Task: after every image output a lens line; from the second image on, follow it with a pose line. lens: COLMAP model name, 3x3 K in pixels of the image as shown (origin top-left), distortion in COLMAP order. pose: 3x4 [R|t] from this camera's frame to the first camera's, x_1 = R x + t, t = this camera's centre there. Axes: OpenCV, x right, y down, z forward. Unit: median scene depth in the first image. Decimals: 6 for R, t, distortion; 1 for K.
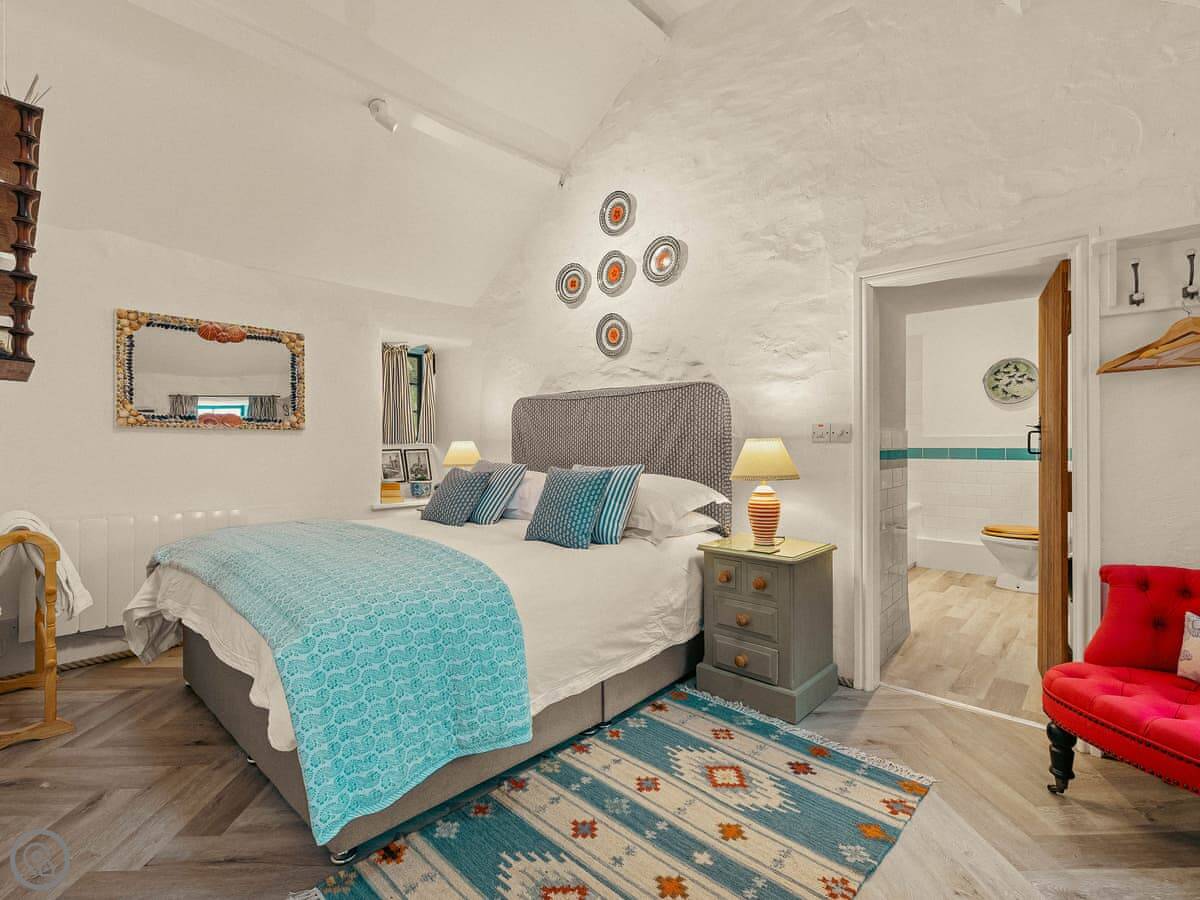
lens RADIAL K [[577.9, 0, 593.0], [0, 577.9, 447.7], [0, 0, 1]] dist [-0.004145, 0.000982]
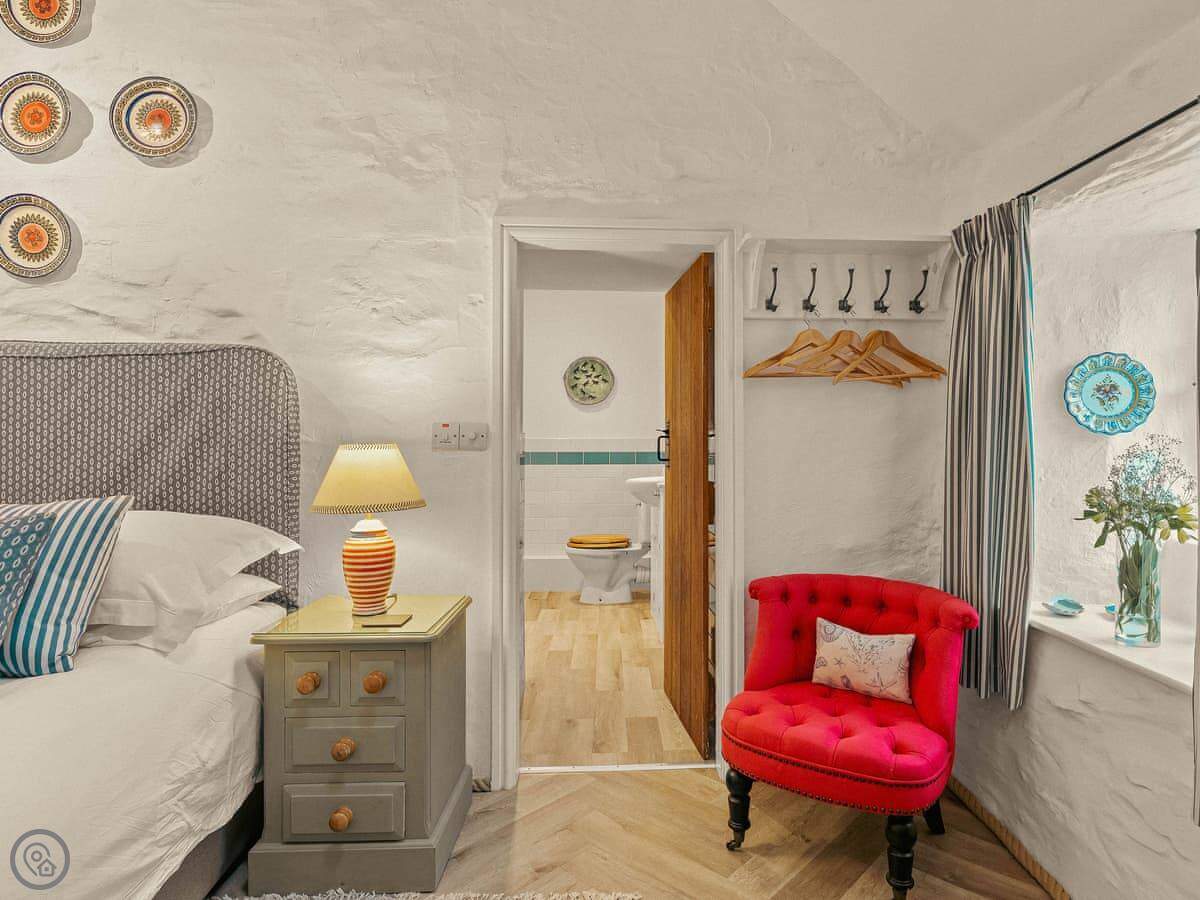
lens RADIAL K [[664.2, 0, 621.8], [0, 664.2, 436.9], [0, 0, 1]] dist [-0.016518, 0.004774]
pose [[0.684205, 0.006800, 0.729258, -0.041283], [0.002901, 0.999923, -0.012046, -0.014587], [-0.729284, 0.010358, 0.684133, 0.307542]]
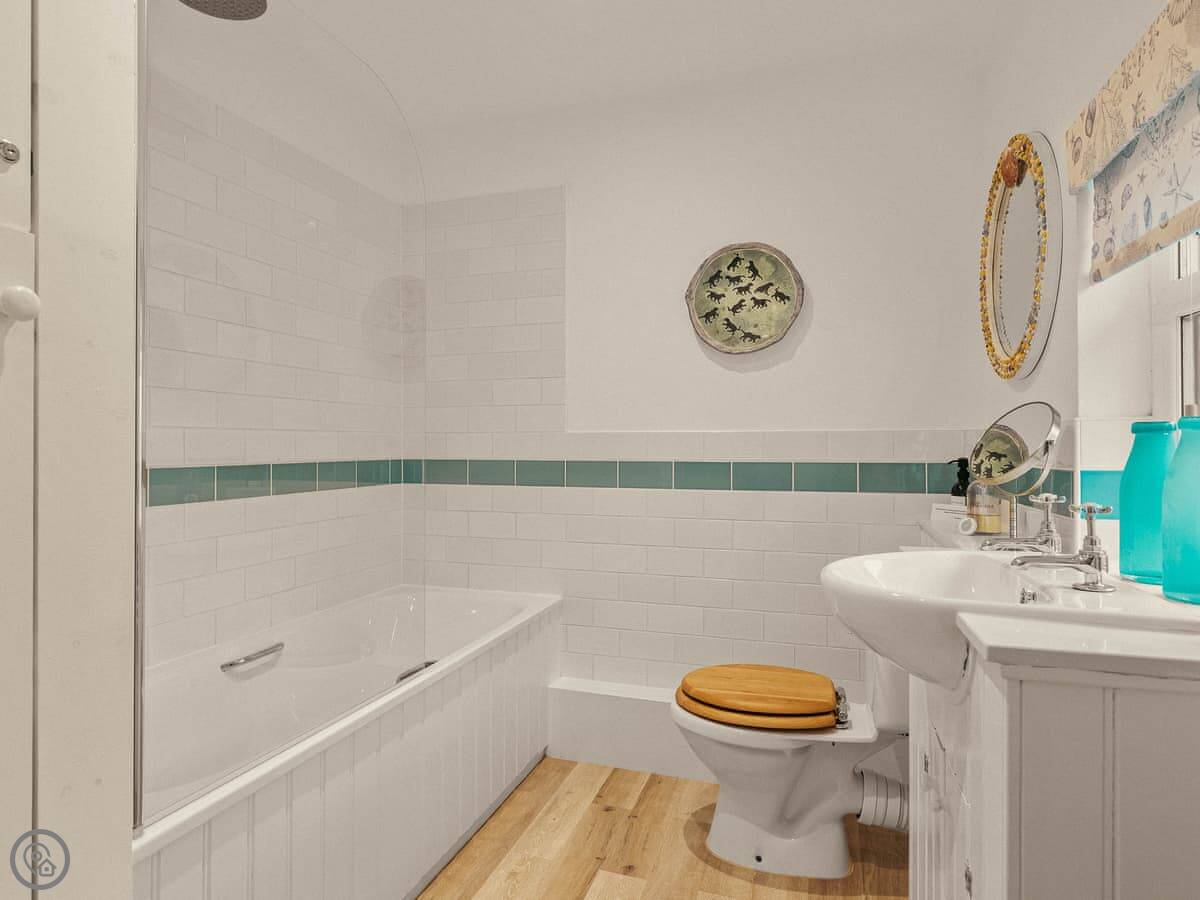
lens RADIAL K [[664.2, 0, 604.7], [0, 664.2, 451.2], [0, 0, 1]] dist [-0.016518, 0.004774]
pose [[0.890318, 0.000322, 0.455339, 0.591742], [0.004154, 0.999952, -0.008828, -0.003687], [-0.455320, 0.009751, 0.890274, 0.877232]]
